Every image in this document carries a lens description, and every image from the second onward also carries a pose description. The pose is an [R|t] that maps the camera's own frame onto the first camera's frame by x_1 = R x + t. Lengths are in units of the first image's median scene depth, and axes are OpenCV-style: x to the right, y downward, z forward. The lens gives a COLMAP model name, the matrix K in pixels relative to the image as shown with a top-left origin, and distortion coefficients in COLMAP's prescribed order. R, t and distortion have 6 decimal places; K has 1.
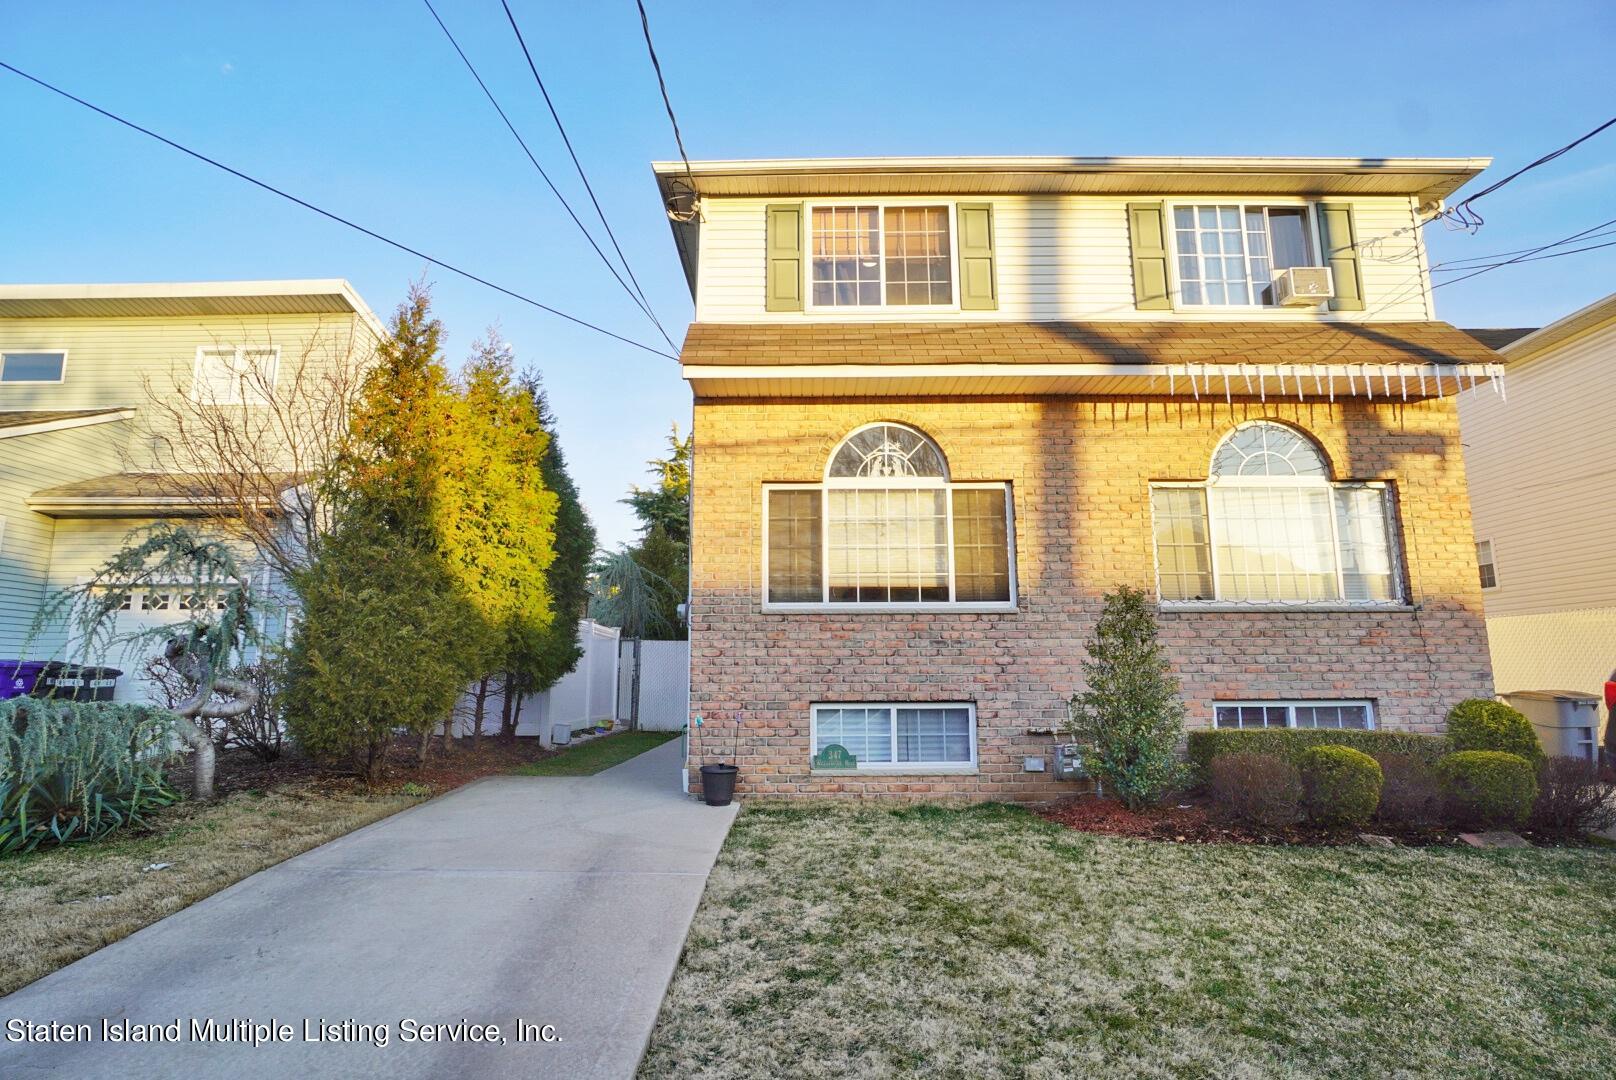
lens RADIAL K [[857.3, 0, 810.5], [0, 857.3, 505.3], [0, 0, 1]] dist [-0.031588, 0.020381]
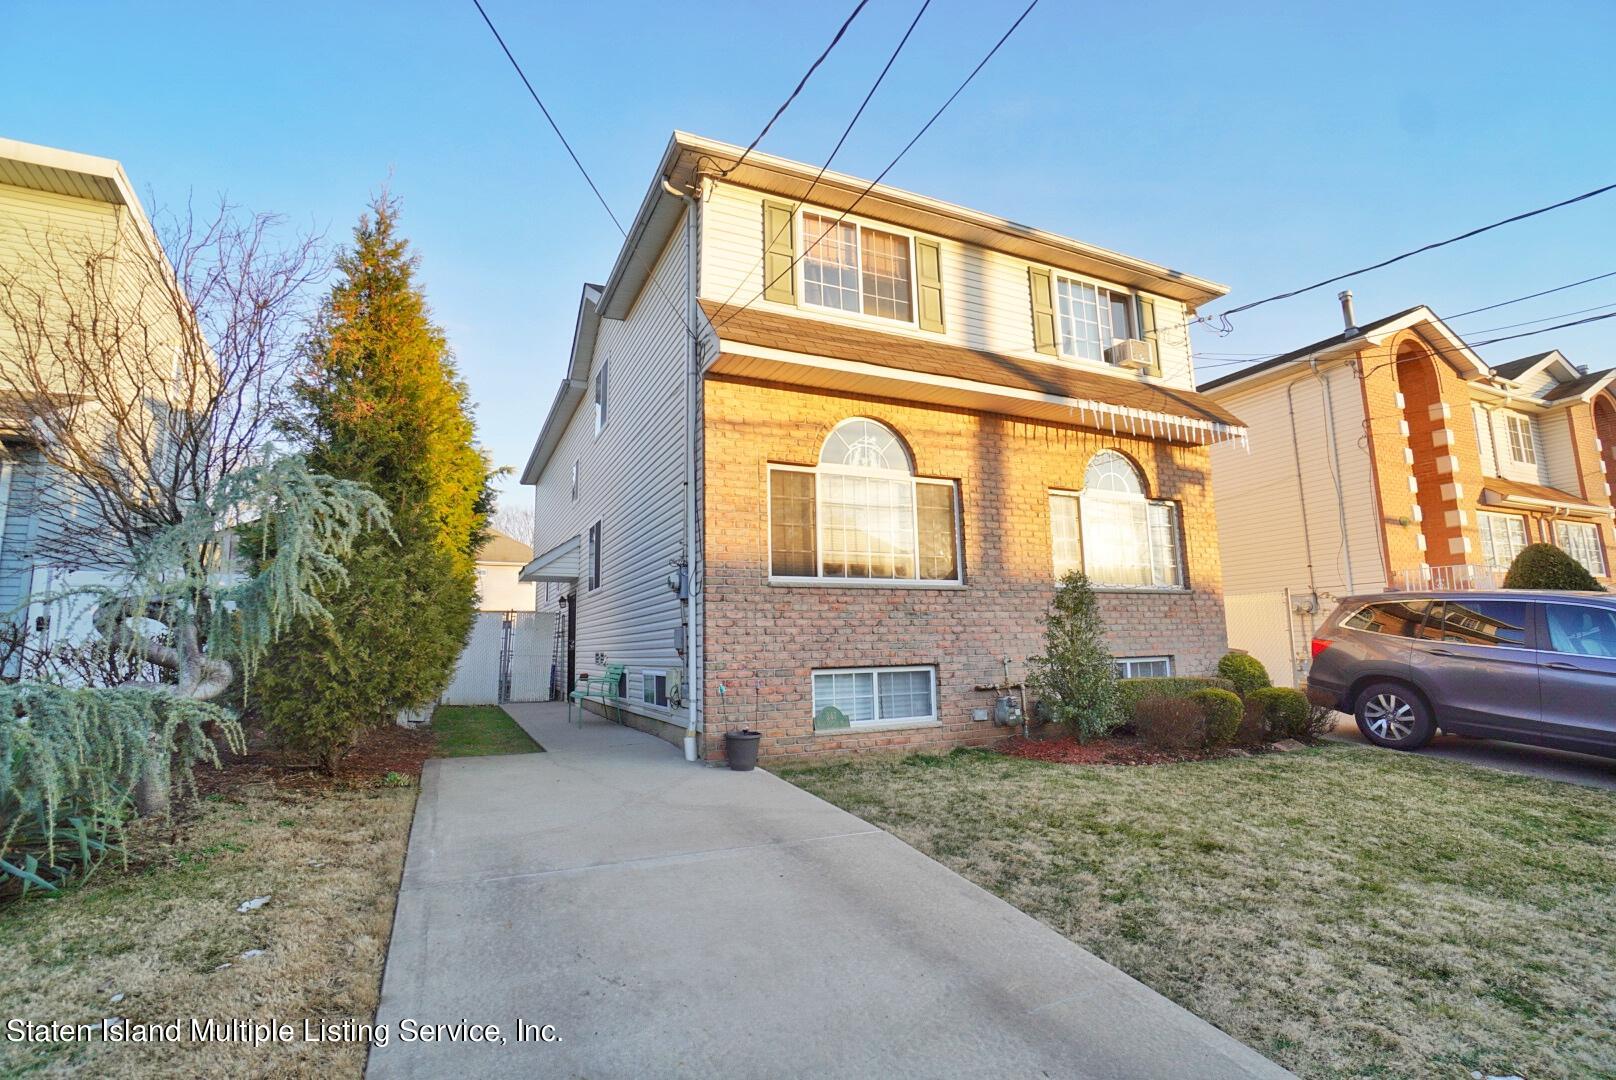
lens RADIAL K [[758.3, 0, 808.4], [0, 758.3, 506.0], [0, 0, 1]] dist [-0.050102, 0.019720]
pose [[0.901843, 0.066198, 0.426963, -0.408991], [-0.071375, 0.997442, -0.003887, 0.027996], [-0.426128, -0.026969, 0.904261, 0.137782]]
